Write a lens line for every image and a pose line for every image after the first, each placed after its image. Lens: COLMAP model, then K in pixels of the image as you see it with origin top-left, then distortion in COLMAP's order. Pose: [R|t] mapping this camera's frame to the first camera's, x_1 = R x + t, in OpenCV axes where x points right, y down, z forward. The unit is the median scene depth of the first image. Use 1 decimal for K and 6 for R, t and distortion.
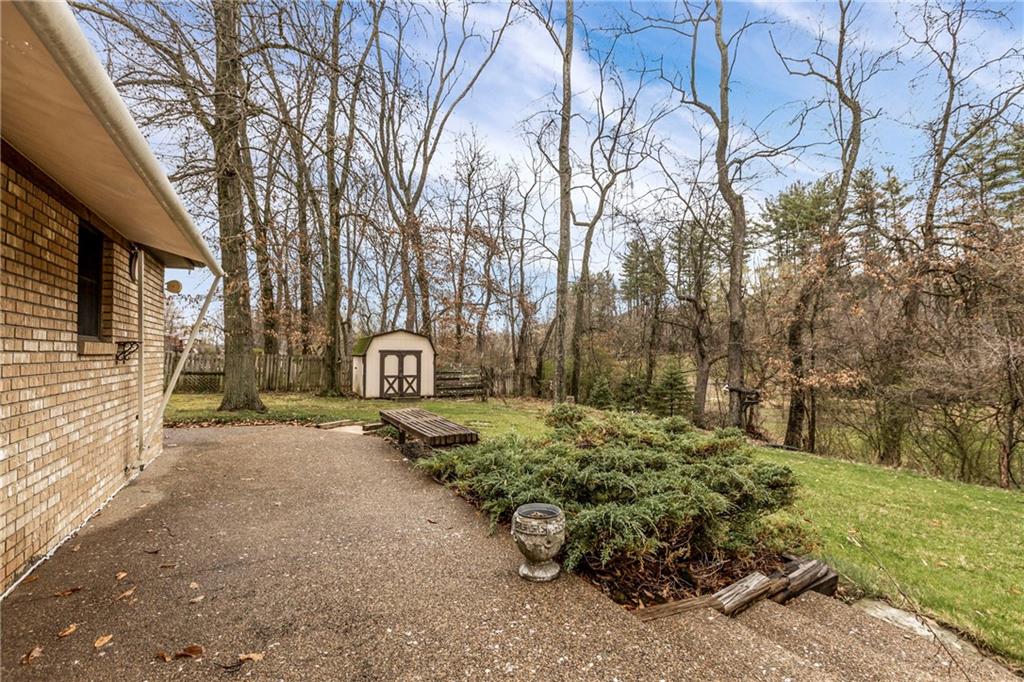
lens RADIAL K [[466.1, 0, 509.3], [0, 466.1, 331.8], [0, 0, 1]] dist [-0.001510, 0.000133]
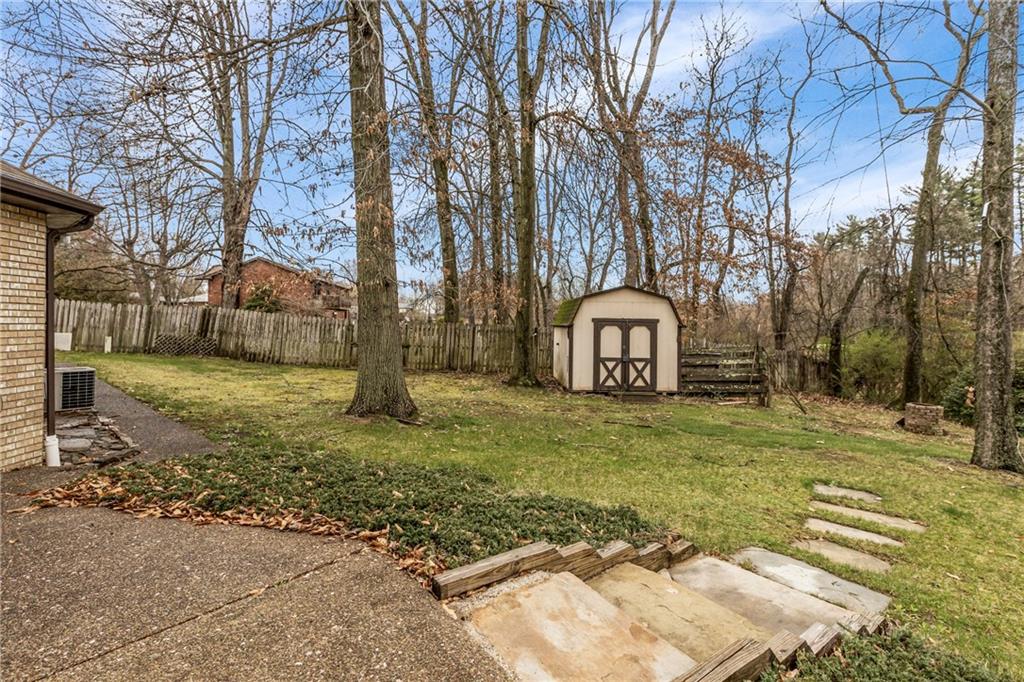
lens RADIAL K [[466.1, 0, 509.3], [0, 466.1, 331.8], [0, 0, 1]] dist [-0.001510, 0.000133]
pose [[0.914228, 0.017314, -0.404831, -0.114026], [0.008134, 0.998101, 0.061056, 0.016584], [0.405119, -0.059112, 0.912351, 0.336786]]
